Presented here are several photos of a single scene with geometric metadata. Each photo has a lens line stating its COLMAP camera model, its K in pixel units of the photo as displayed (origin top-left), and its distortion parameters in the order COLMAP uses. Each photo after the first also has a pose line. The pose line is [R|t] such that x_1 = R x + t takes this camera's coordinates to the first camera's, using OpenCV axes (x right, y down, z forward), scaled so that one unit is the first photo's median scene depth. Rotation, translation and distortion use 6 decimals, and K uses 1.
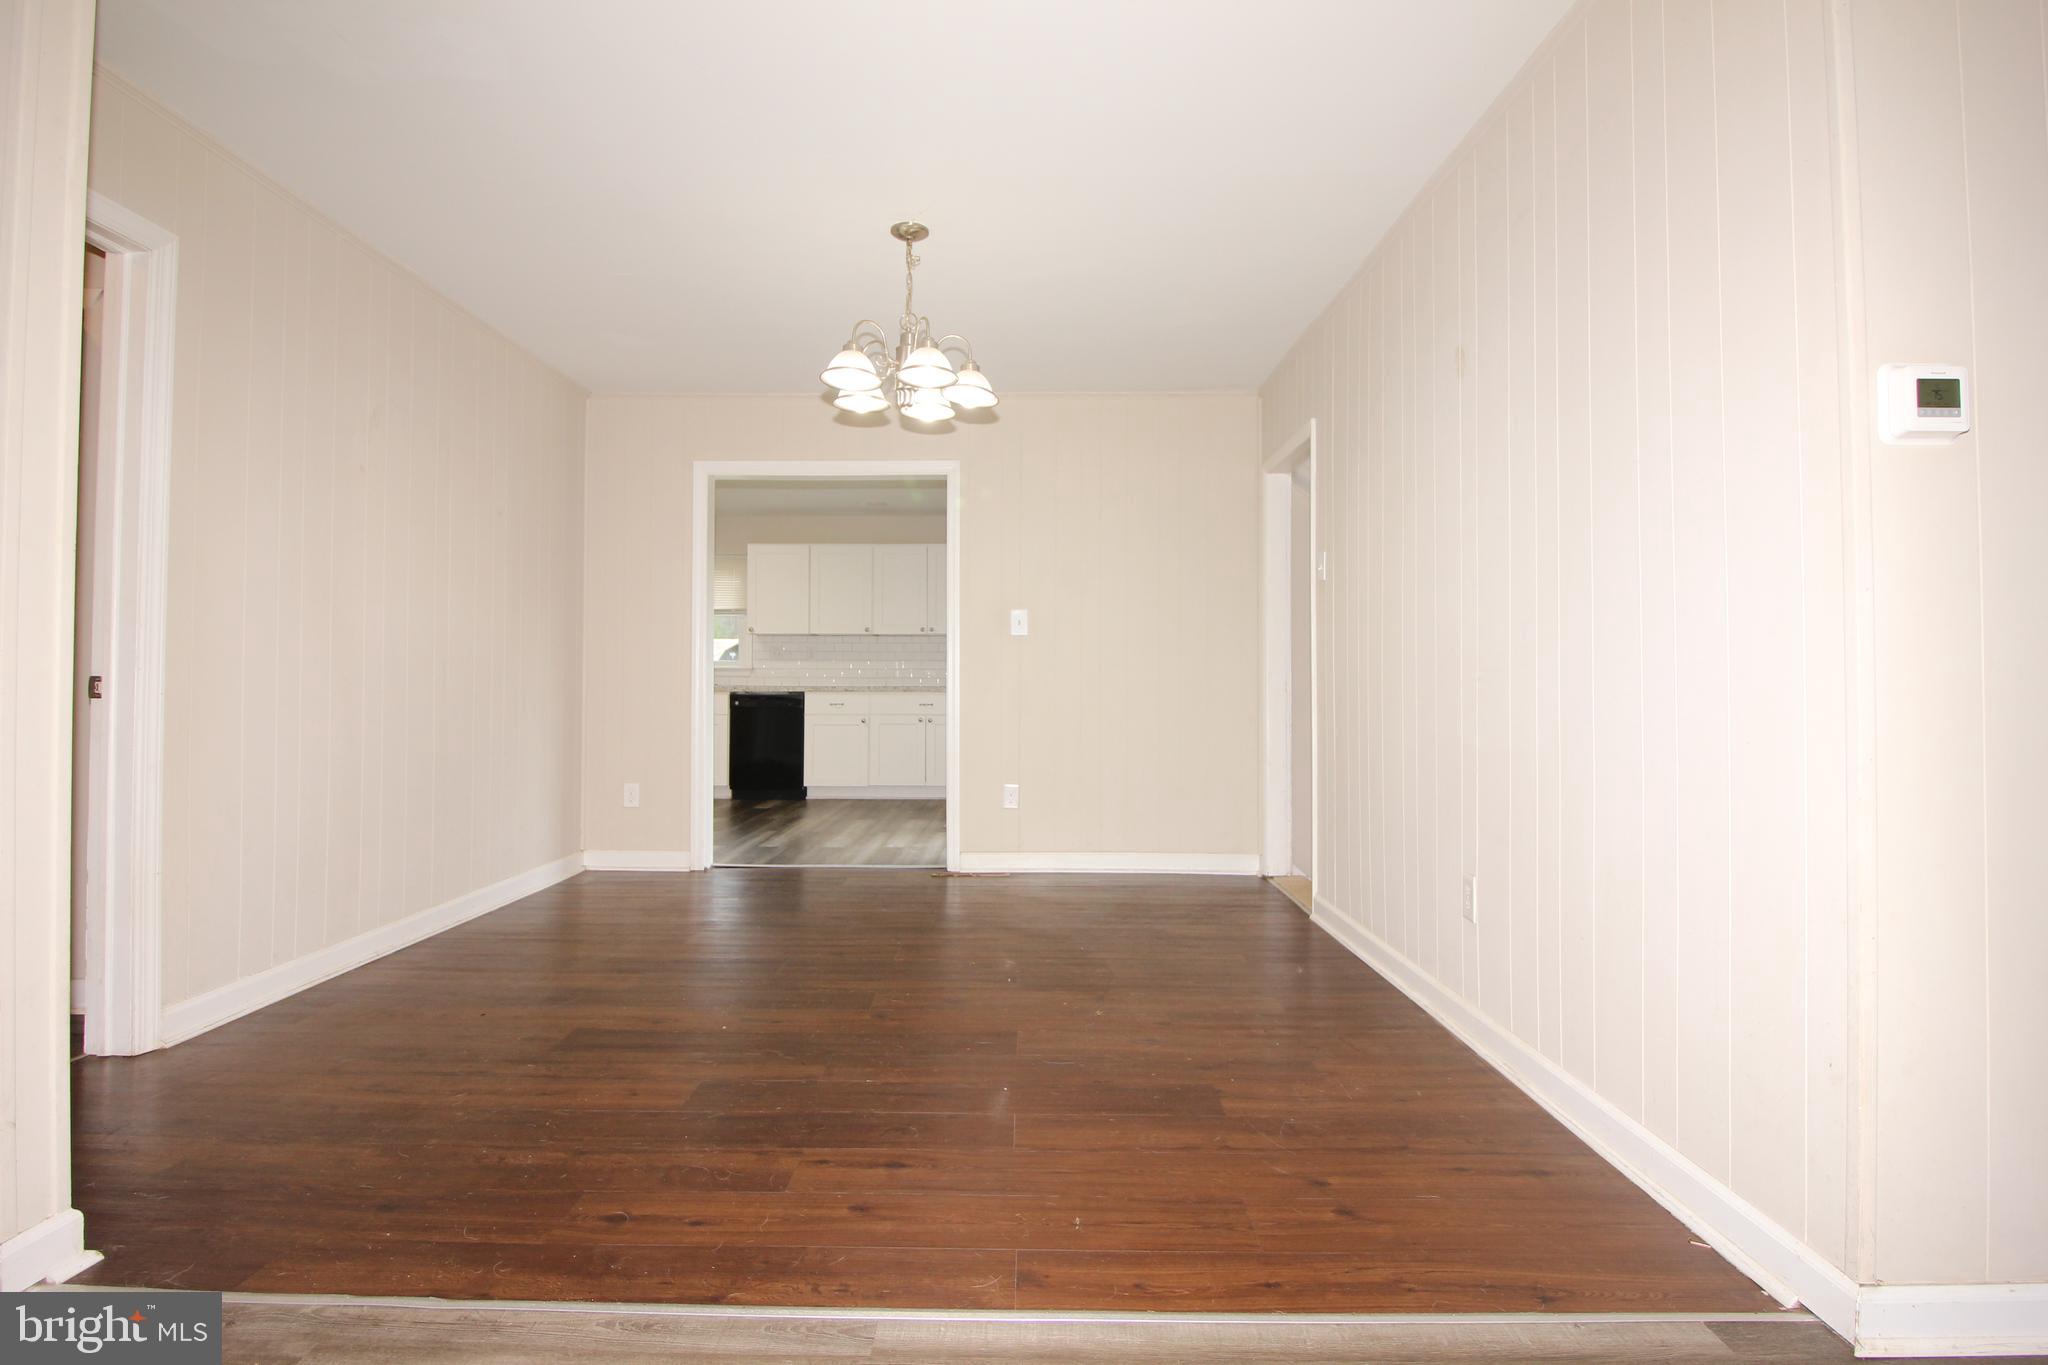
lens RADIAL K [[1033.0, 0, 1023.7], [0, 1033.0, 680.3], [0, 0, 1]] dist [-0.000120, 0.000001]
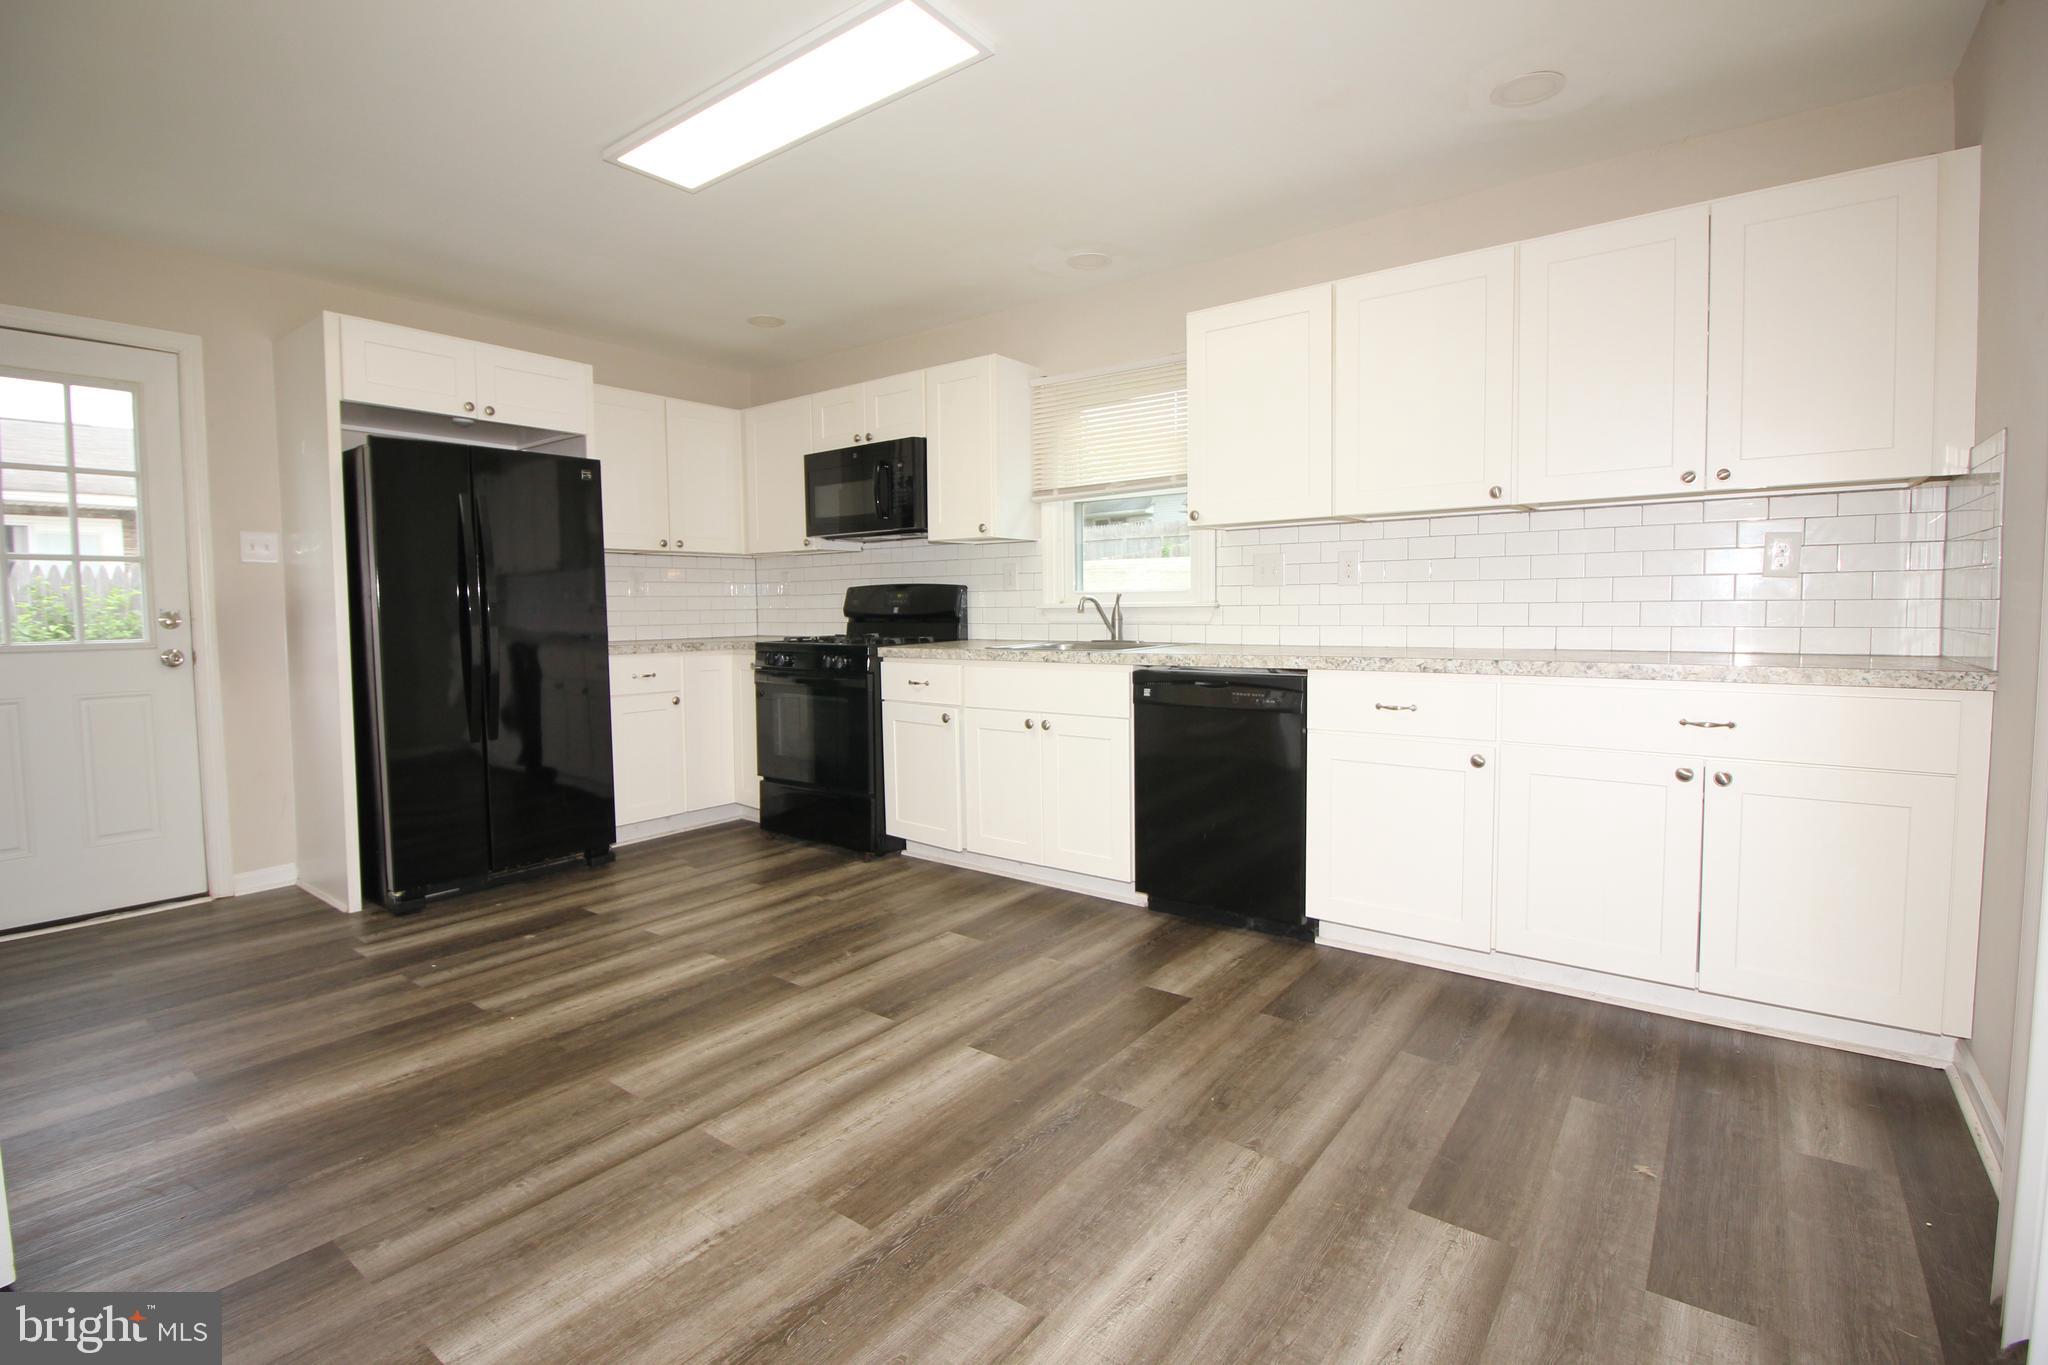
lens RADIAL K [[953.0, 0, 1019.7], [0, 953.0, 676.8], [0, 0, 1]] dist [-0.013893, -0.003682]
pose [[0.807084, 0.019559, -0.590112, -0.093060], [0.020909, 0.997878, 0.061670, -0.008870], [0.590066, -0.062112, 0.804963, 0.660384]]
